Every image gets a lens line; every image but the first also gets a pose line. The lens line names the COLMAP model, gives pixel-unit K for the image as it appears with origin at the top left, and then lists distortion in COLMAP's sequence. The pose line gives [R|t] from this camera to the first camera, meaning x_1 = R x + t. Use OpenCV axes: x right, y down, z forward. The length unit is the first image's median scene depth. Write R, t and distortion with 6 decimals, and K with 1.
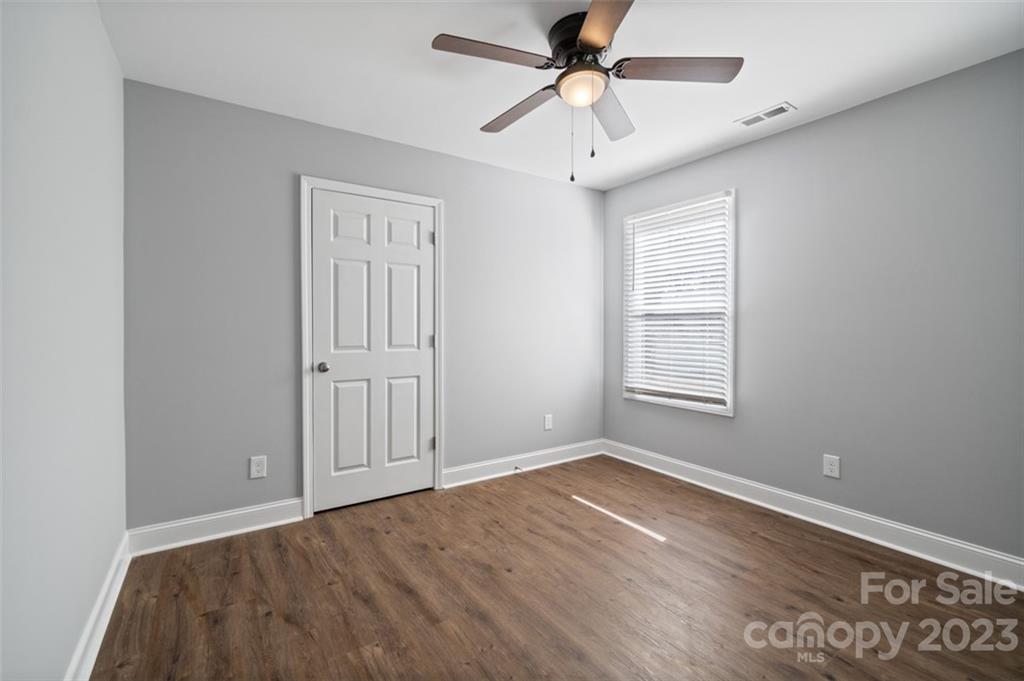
lens RADIAL K [[441.6, 0, 514.8], [0, 441.6, 331.4], [0, 0, 1]] dist [-0.009196, 0.003243]
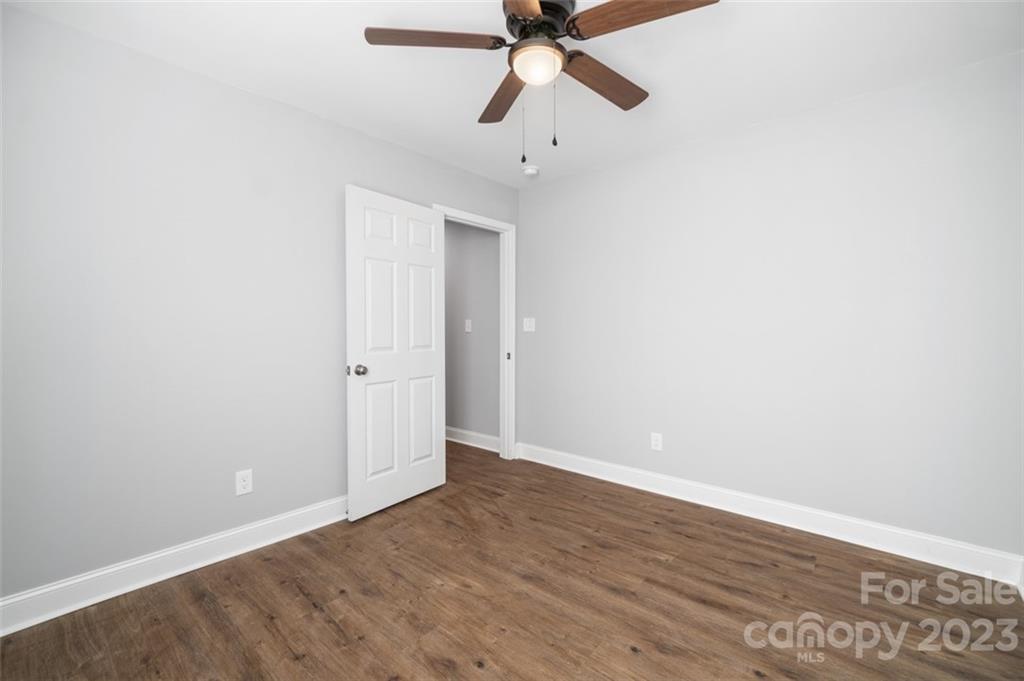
lens RADIAL K [[441.6, 0, 507.0], [0, 441.6, 331.2], [0, 0, 1]] dist [-0.009196, 0.003243]
pose [[-0.970610, -0.005188, -0.240603, 0.328001], [-0.009986, 0.999775, 0.018727, -0.016839], [0.240452, 0.020580, -0.970443, 1.418700]]
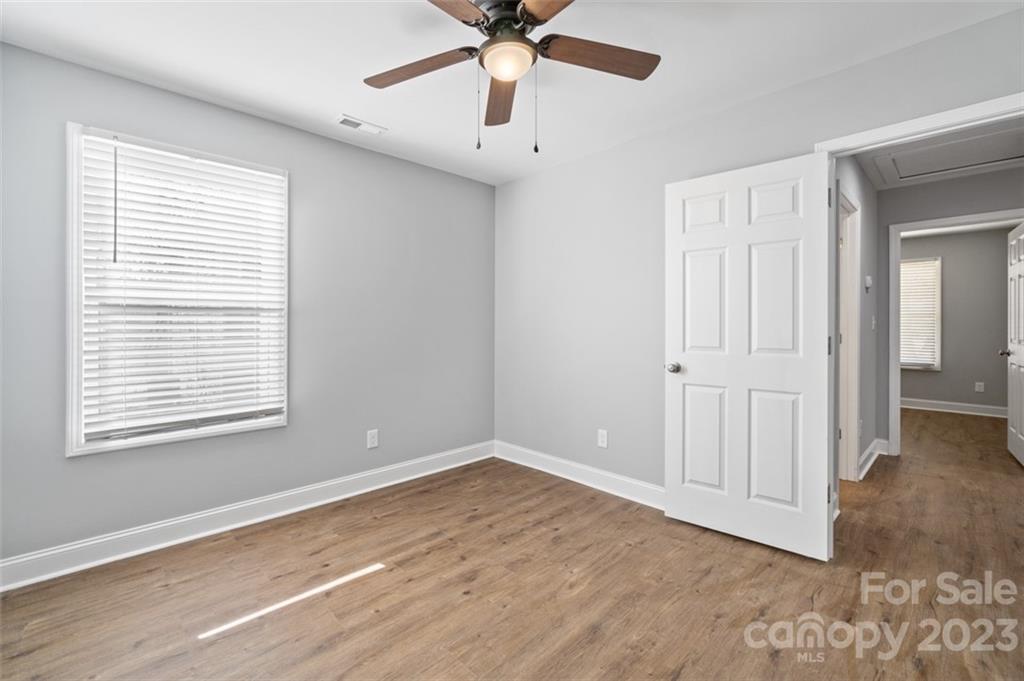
lens RADIAL K [[441.6, 0, 497.8], [0, 441.6, 325.9], [0, 0, 1]] dist [-0.009196, 0.003243]
pose [[-0.145284, -0.010387, 0.989335, -0.558387], [0.009928, 0.999879, 0.011956, -0.016986], [-0.989340, 0.011559, -0.145164, 0.872906]]
